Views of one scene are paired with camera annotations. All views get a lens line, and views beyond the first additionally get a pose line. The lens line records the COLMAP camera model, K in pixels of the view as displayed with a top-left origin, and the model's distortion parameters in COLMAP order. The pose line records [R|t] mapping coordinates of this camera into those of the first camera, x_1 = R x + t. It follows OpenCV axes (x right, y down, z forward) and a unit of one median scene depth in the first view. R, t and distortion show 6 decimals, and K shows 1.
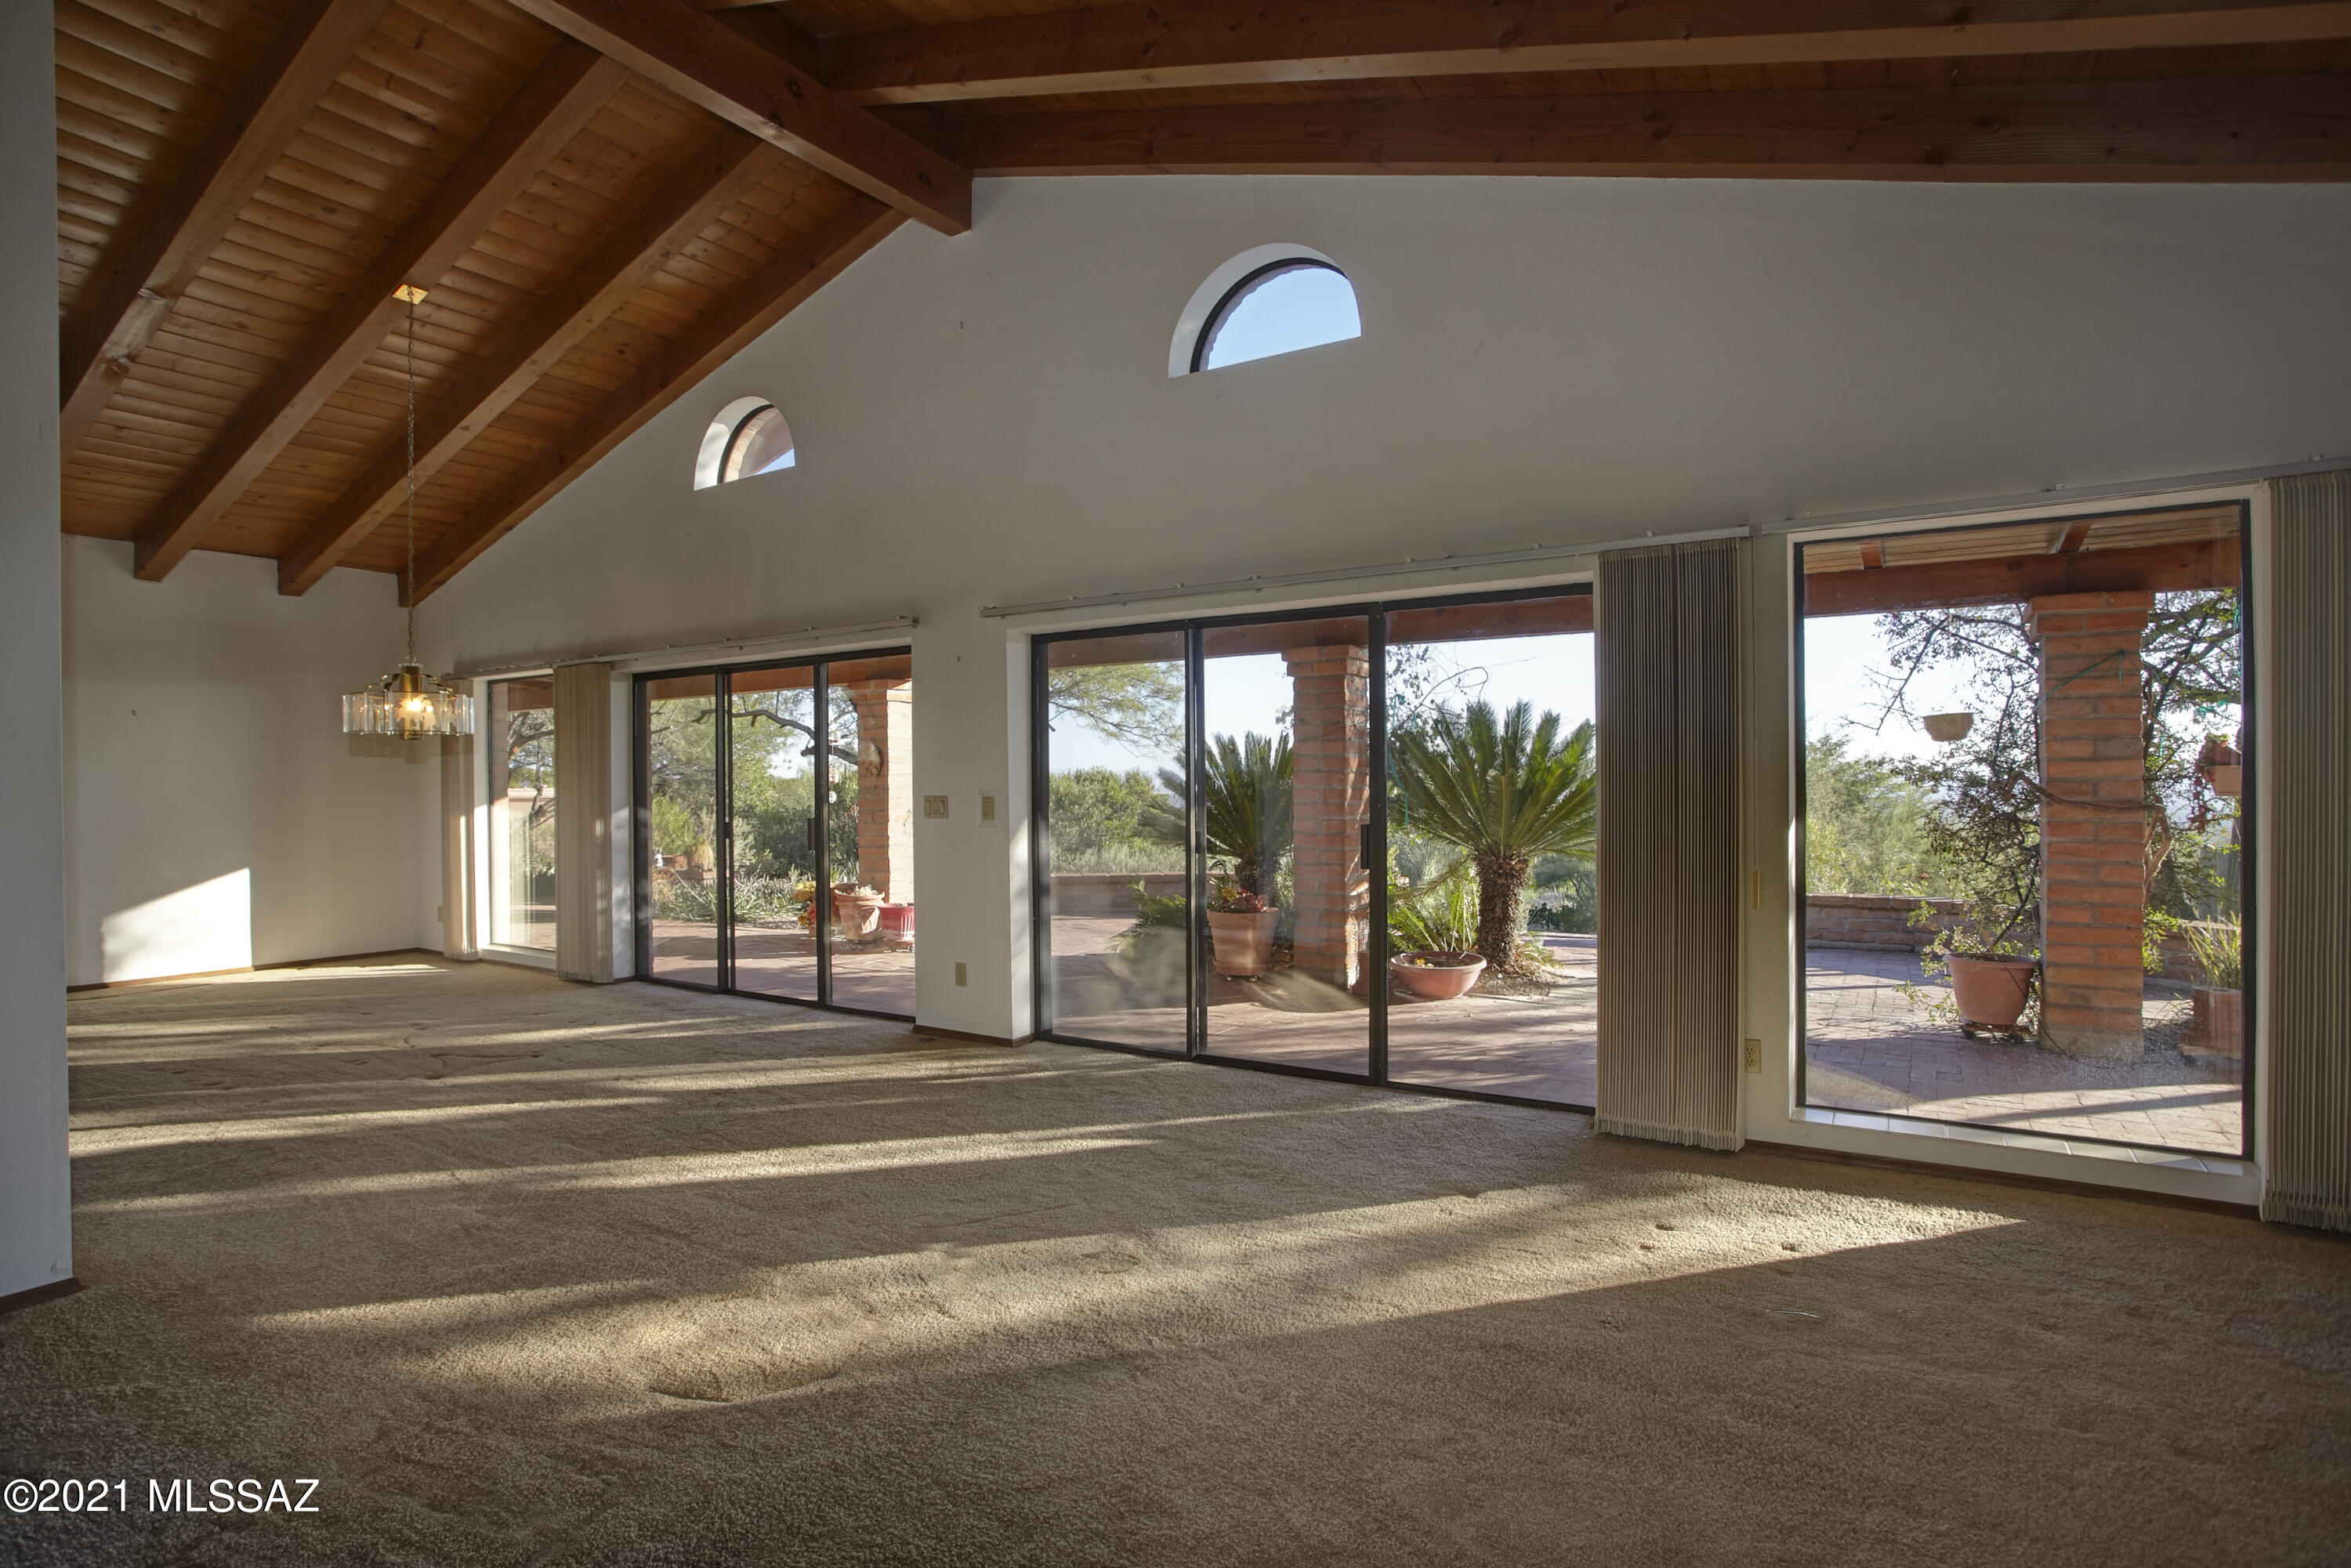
lens RADIAL K [[1245.4, 0, 1175.5], [0, 1245.4, 784.0], [0, 0, 1]] dist [-0.003493, 0.000271]
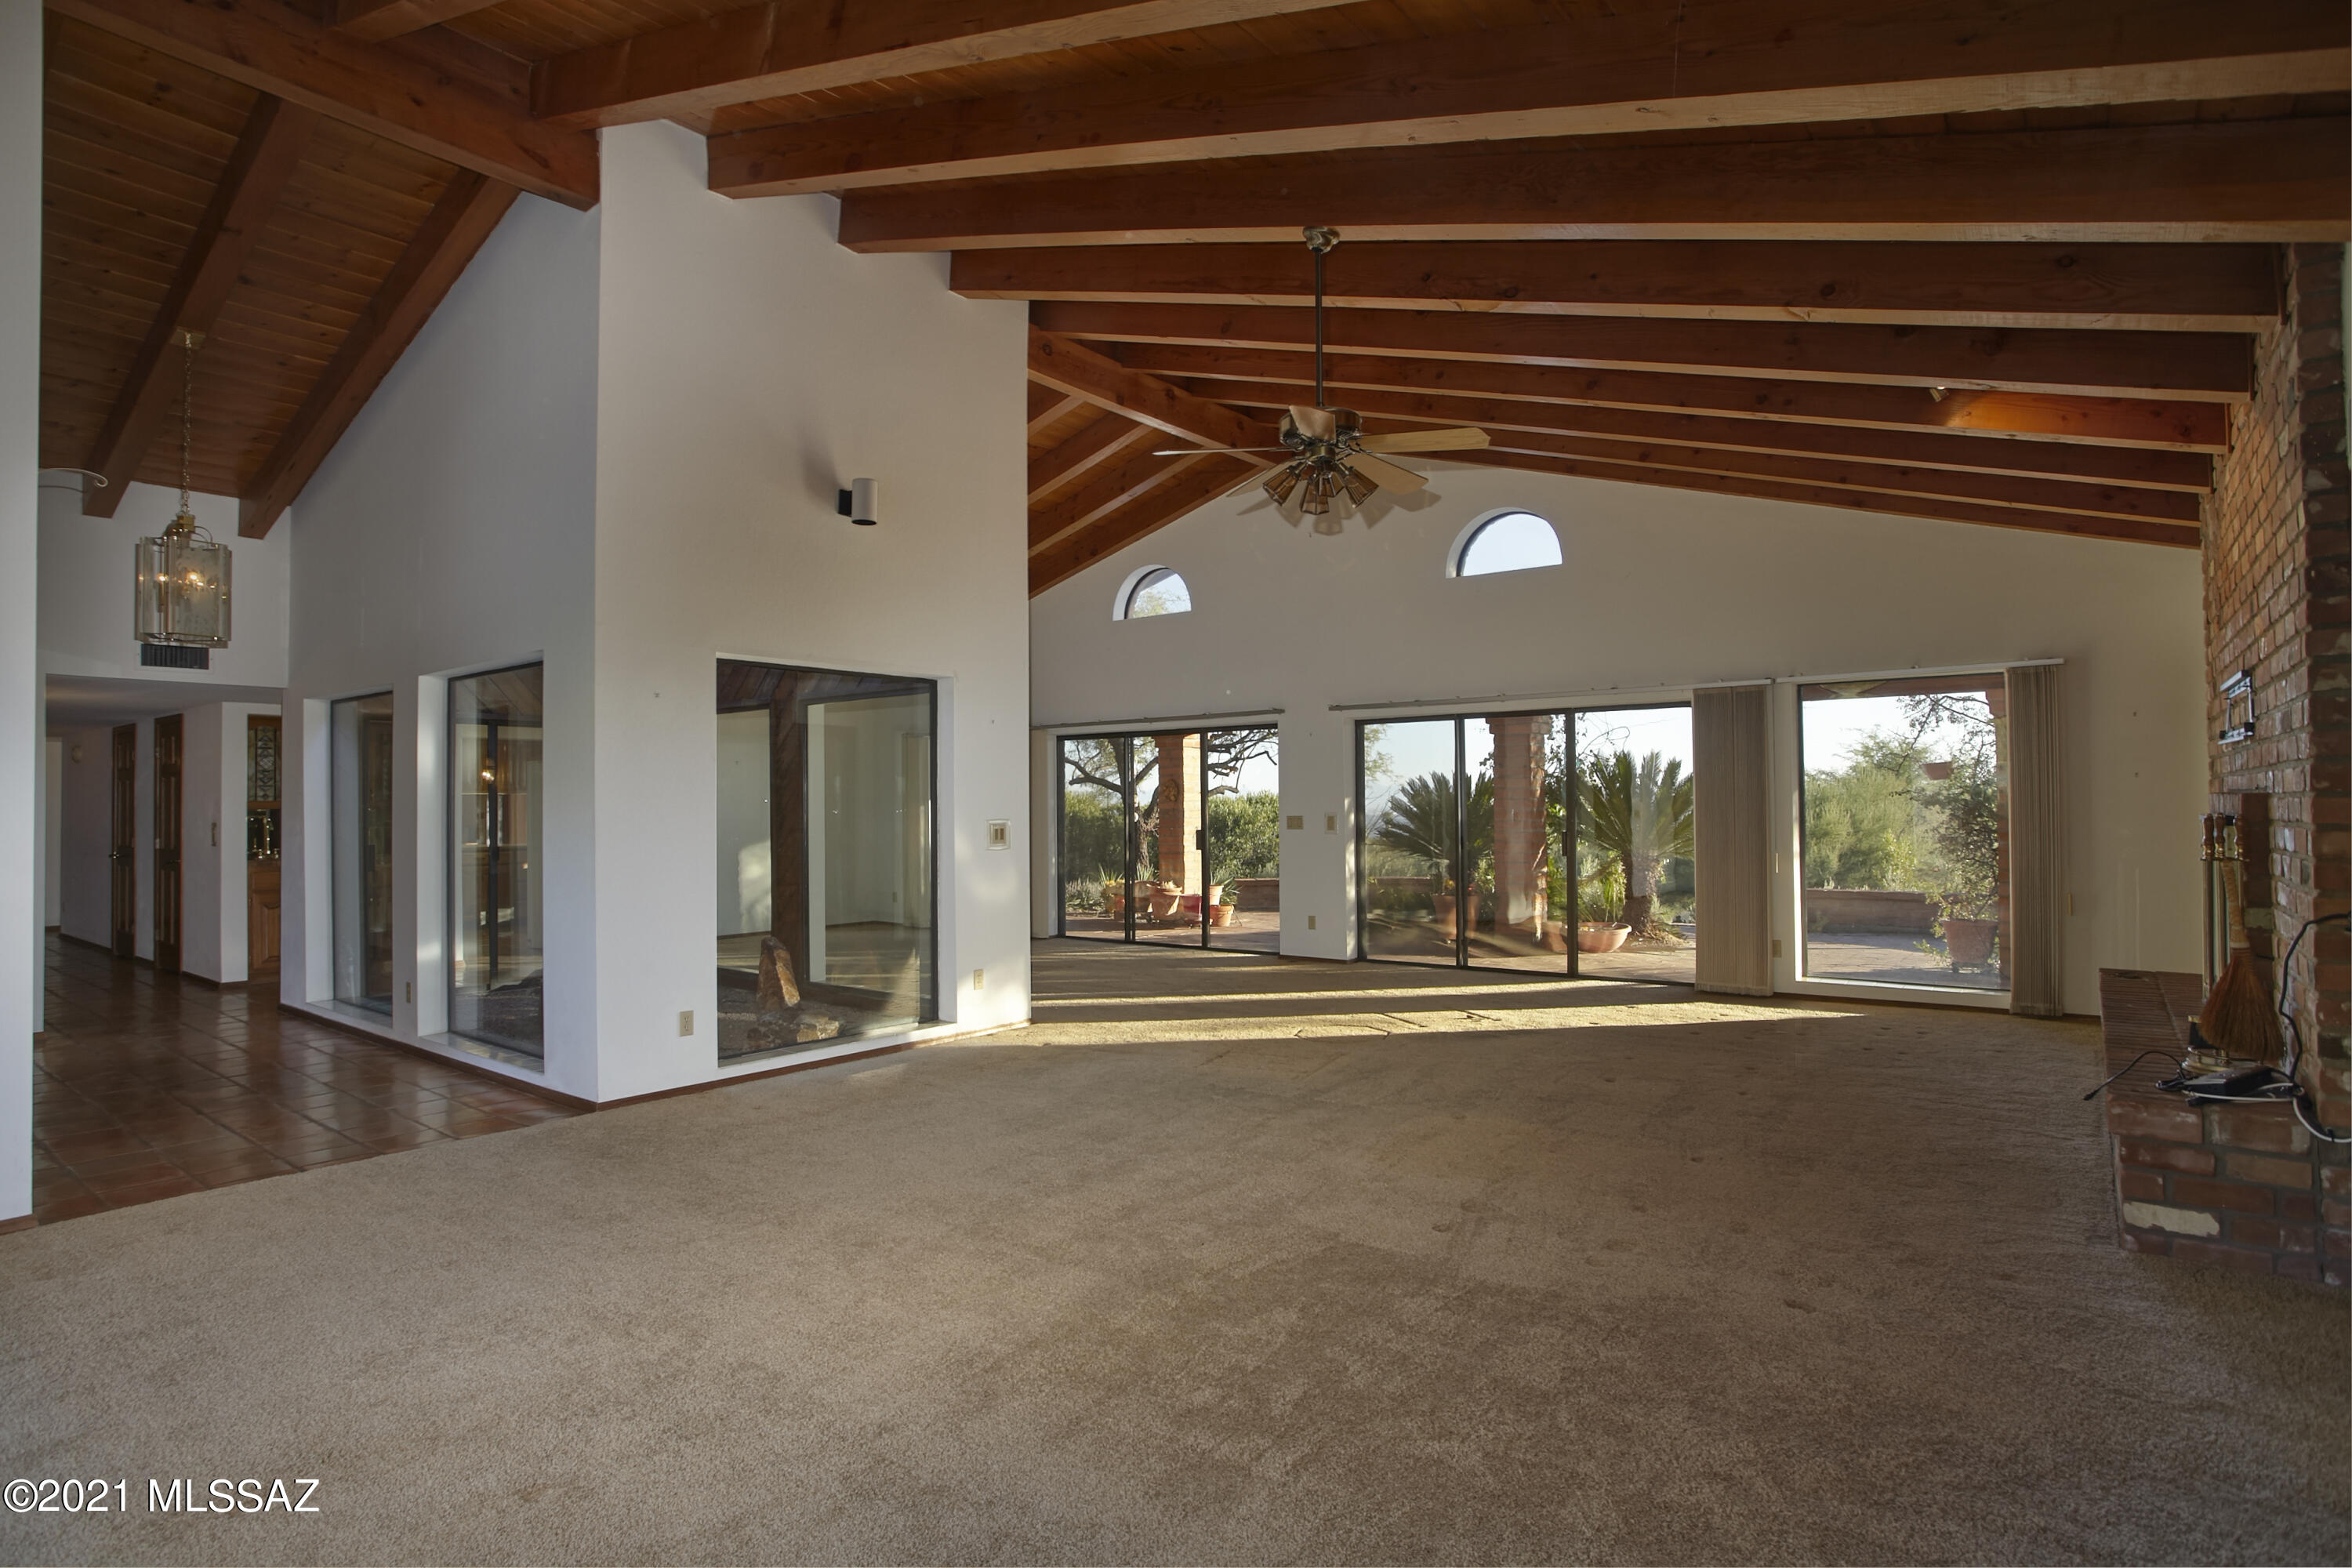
lens RADIAL K [[1246.0, 0, 1176.0], [0, 1246.0, 784.0], [0, 0, 1]] dist [-0.003493, 0.000271]
pose [[0.995440, -0.004242, -0.095294, -0.137971], [0.002663, 0.999857, -0.016693, -0.004691], [0.095351, 0.016363, 0.995309, -0.495901]]
